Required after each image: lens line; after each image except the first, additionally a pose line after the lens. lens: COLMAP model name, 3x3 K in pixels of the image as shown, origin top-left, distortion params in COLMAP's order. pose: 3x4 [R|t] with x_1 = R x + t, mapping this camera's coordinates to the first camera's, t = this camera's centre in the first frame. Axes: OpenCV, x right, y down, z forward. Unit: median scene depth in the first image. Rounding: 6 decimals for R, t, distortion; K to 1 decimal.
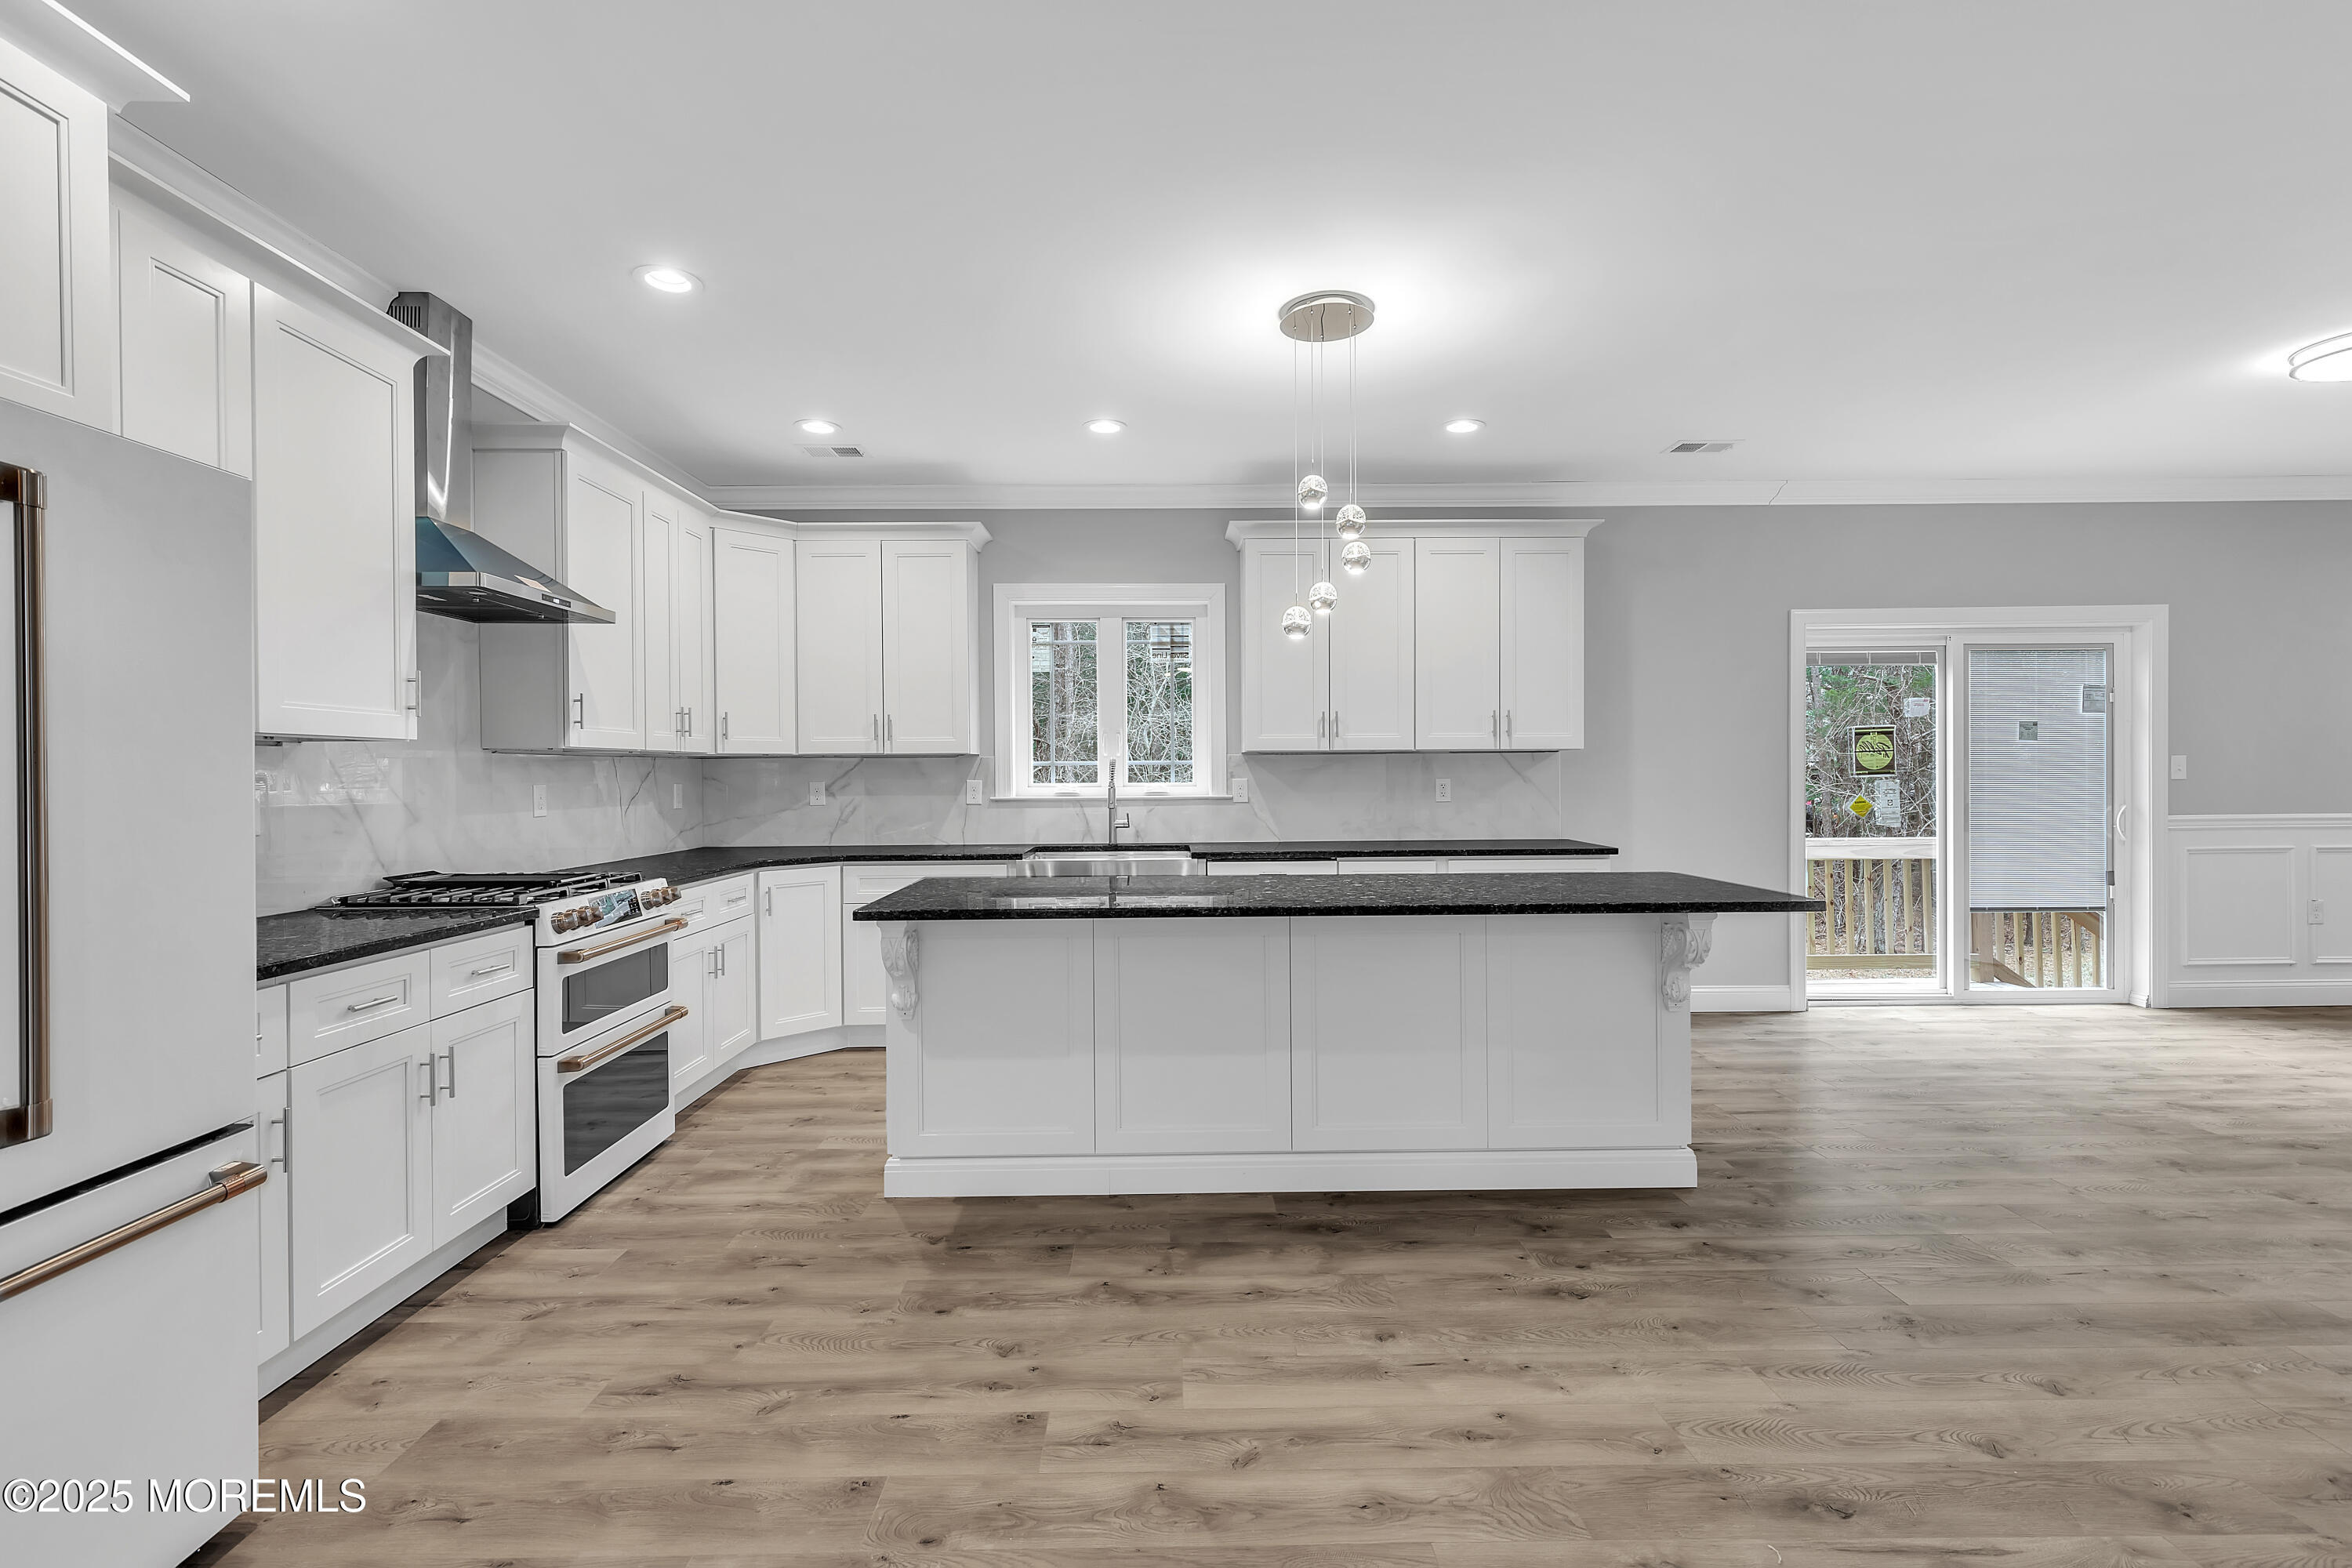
lens RADIAL K [[1084.2, 0, 1178.7], [0, 1084.2, 773.0], [0, 0, 1]] dist [0.000524, -0.002214]
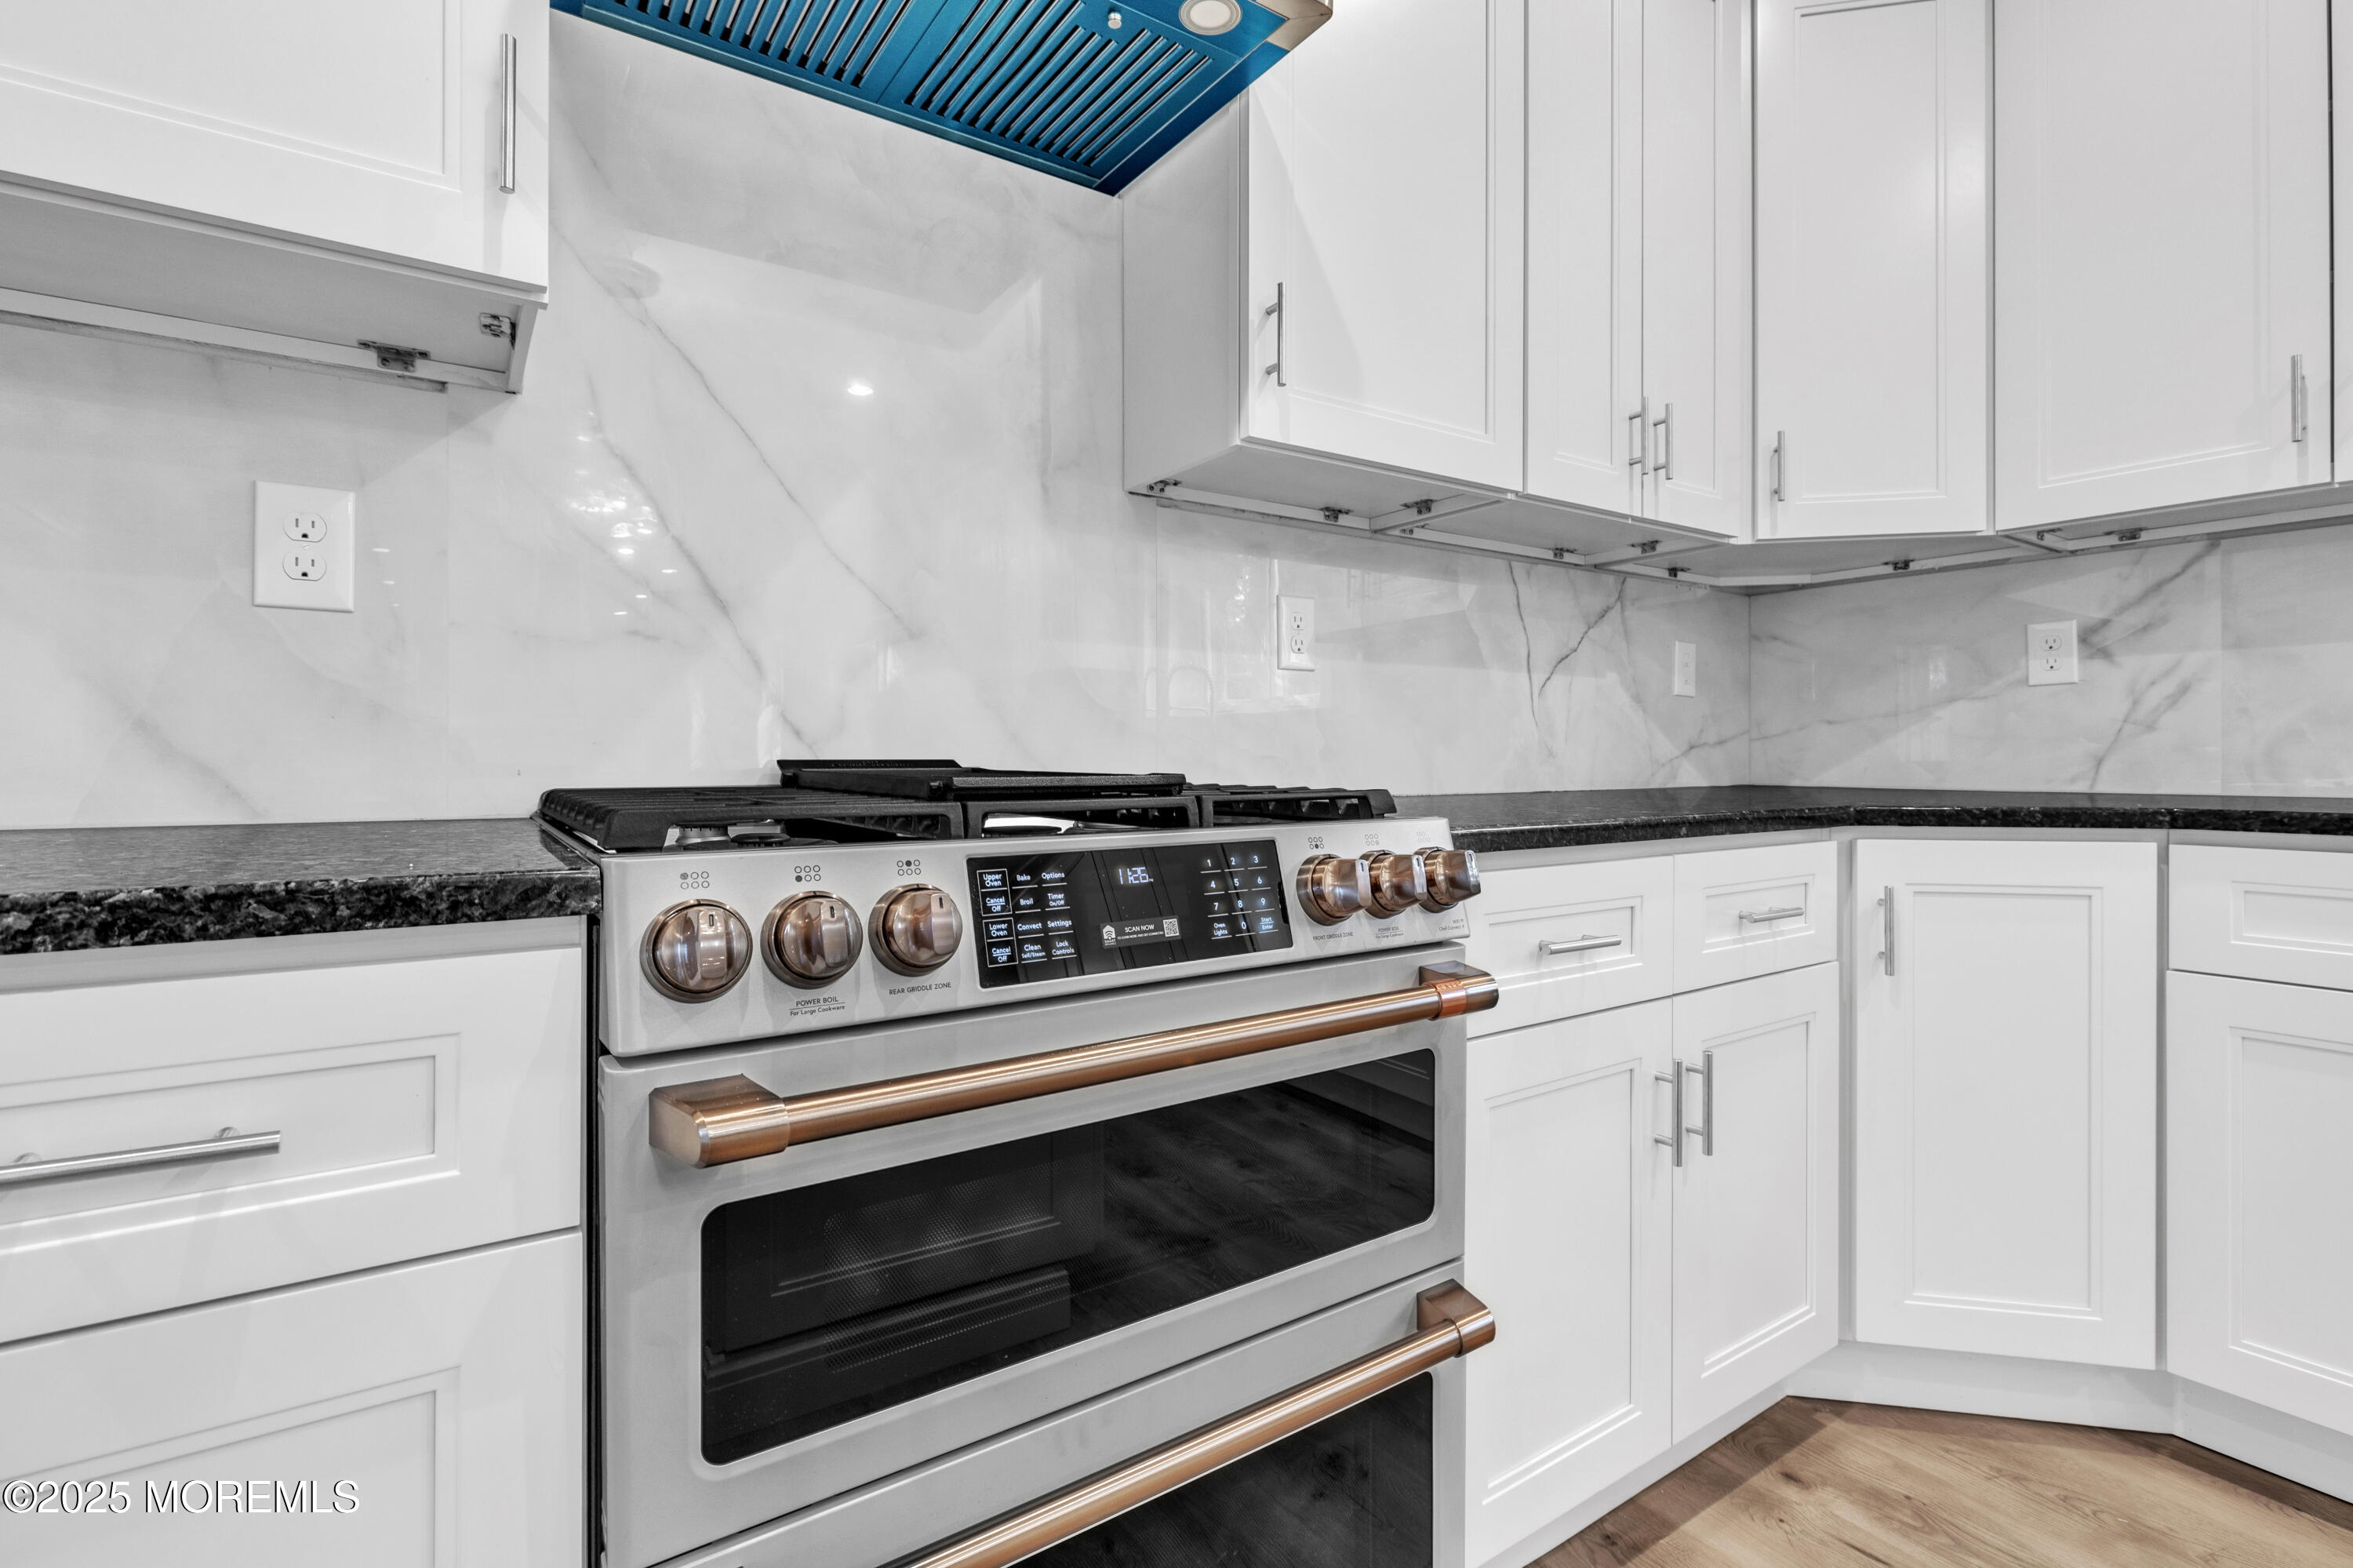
lens RADIAL K [[1084.7, 0, 1168.2], [0, 1084.7, 748.7], [0, 0, 1]] dist [0.000524, -0.002214]
pose [[0.552757, 0.007358, -0.833310, -0.348305], [-0.008279, 0.999960, 0.003338, 0.098515], [0.833301, 0.005054, 0.552796, 0.986794]]
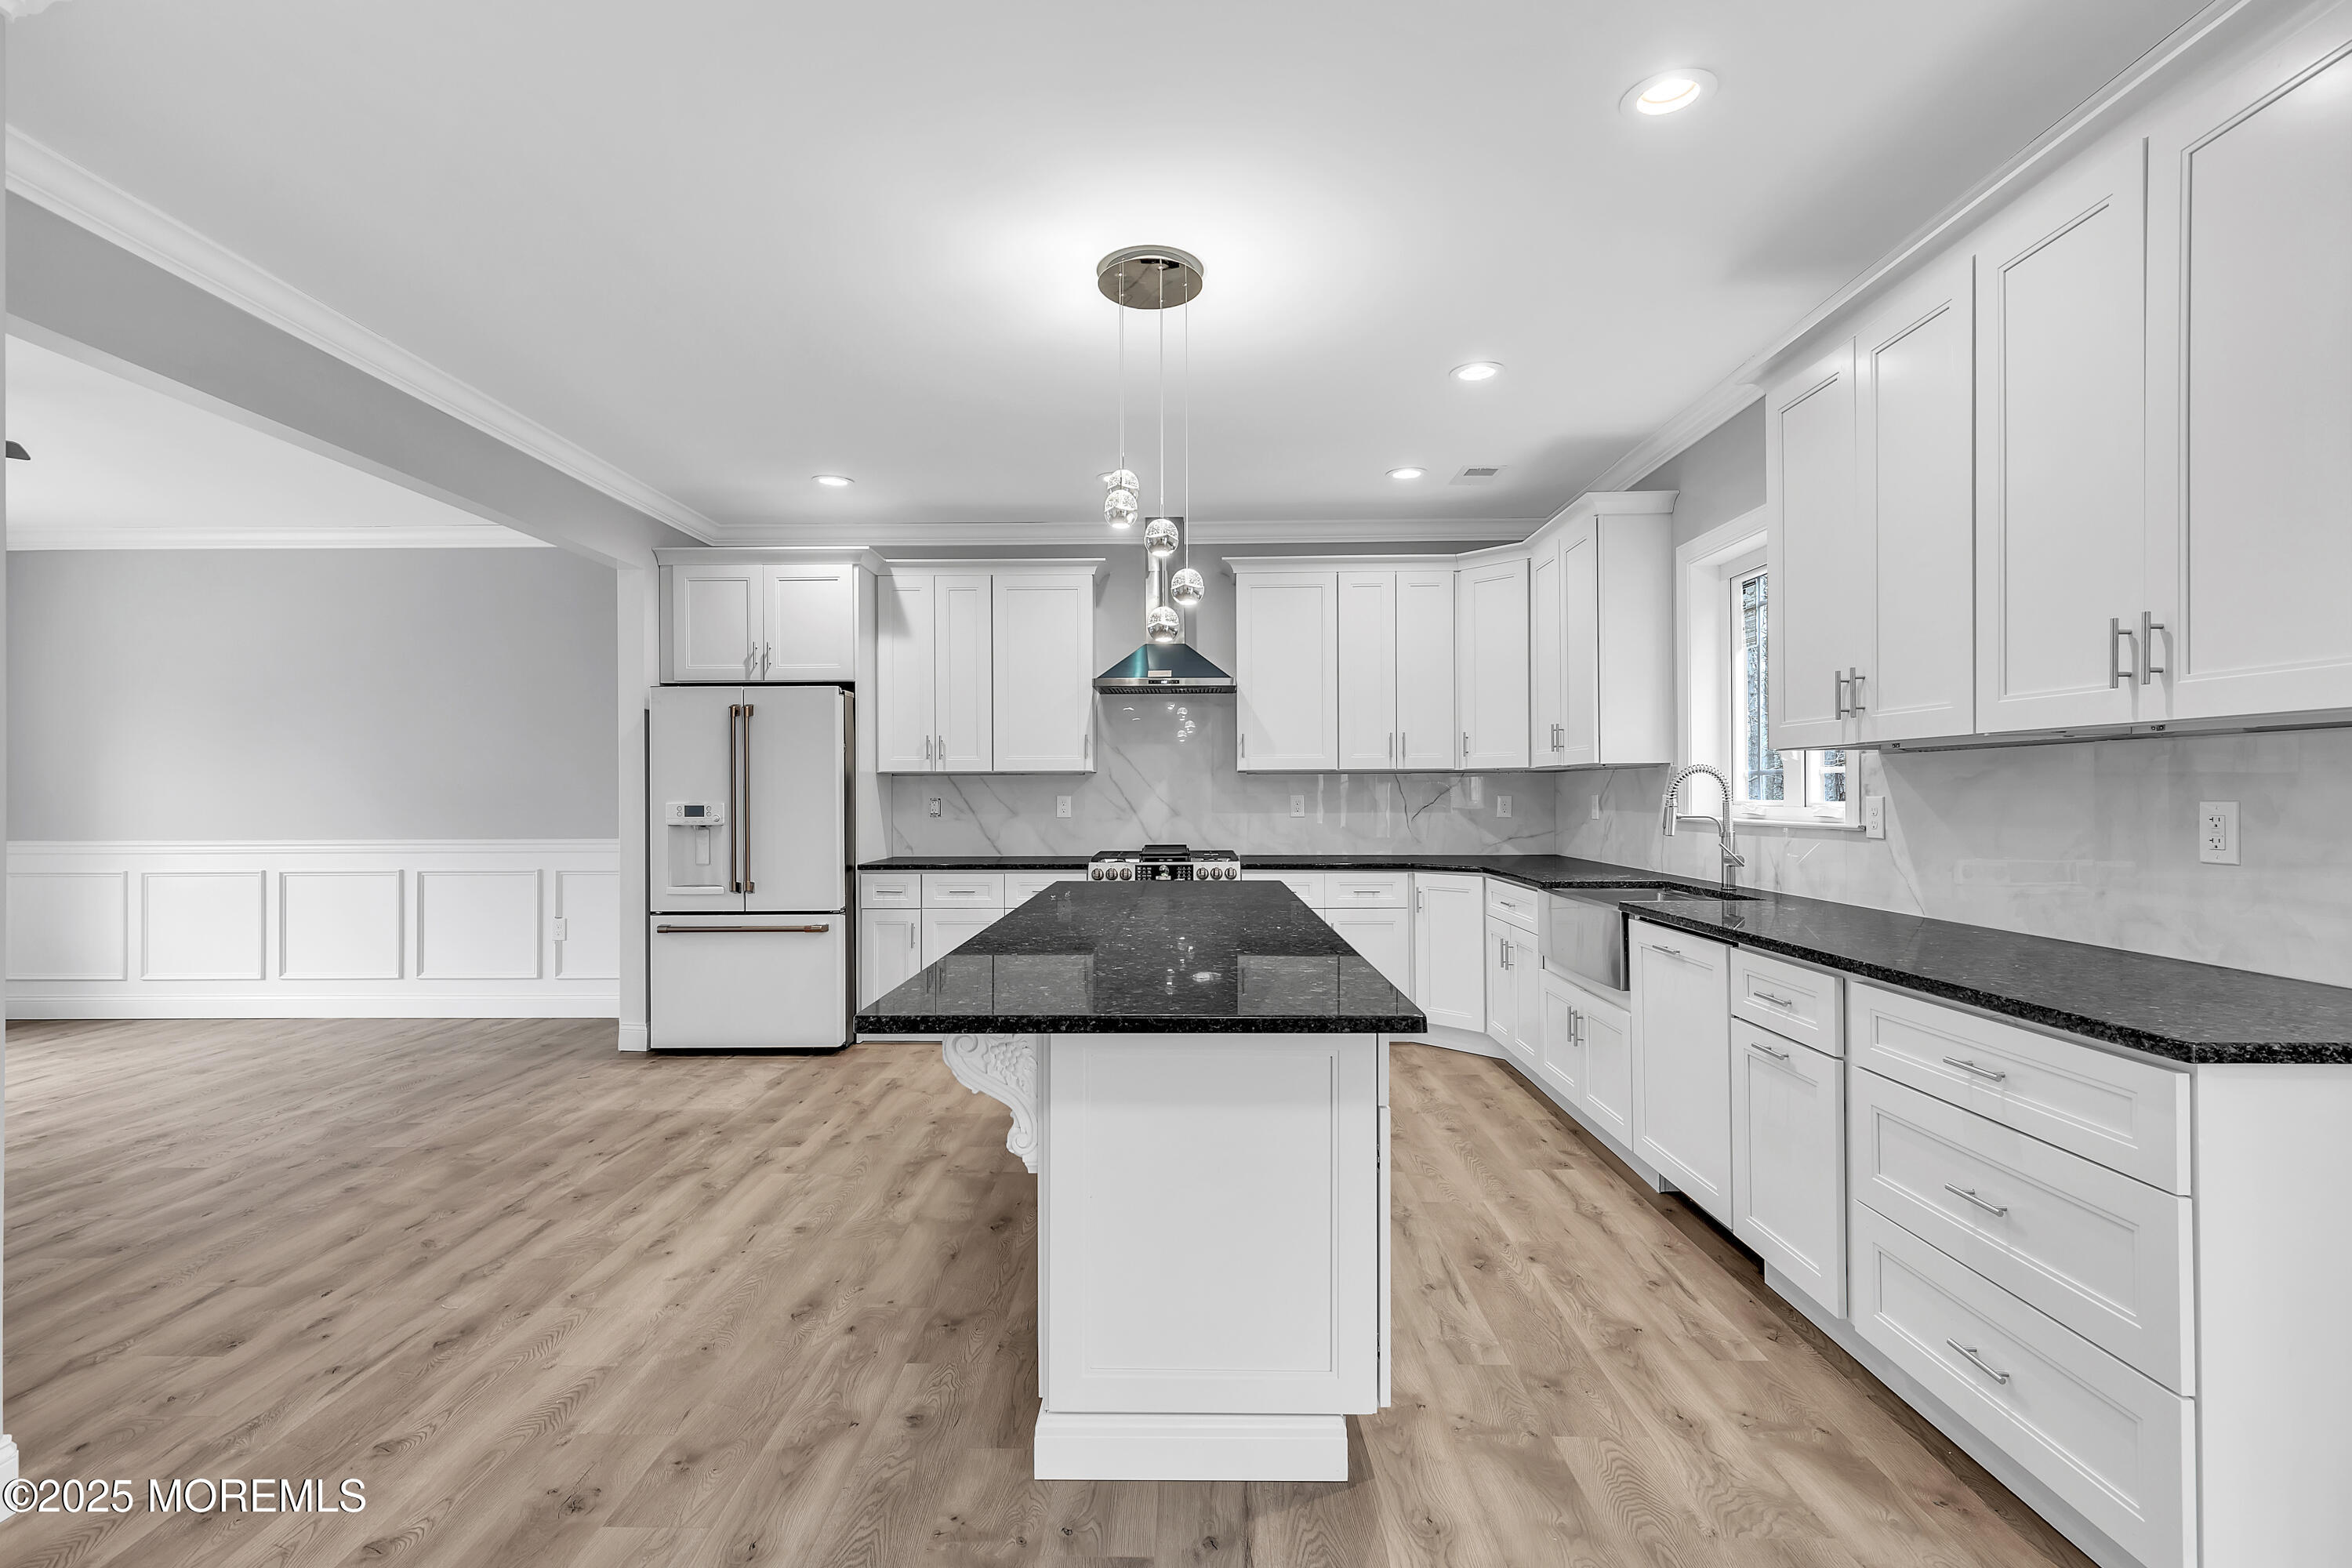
lens RADIAL K [[1084.2, 0, 1172.0], [0, 1084.2, 800.0], [0, 0, 1]] dist [0.000524, -0.002214]
pose [[-0.036232, 0.015871, -0.999217, 1.192574], [0.008105, 0.999846, 0.015587, -0.008557], [0.999311, -0.007534, -0.036355, 1.219967]]
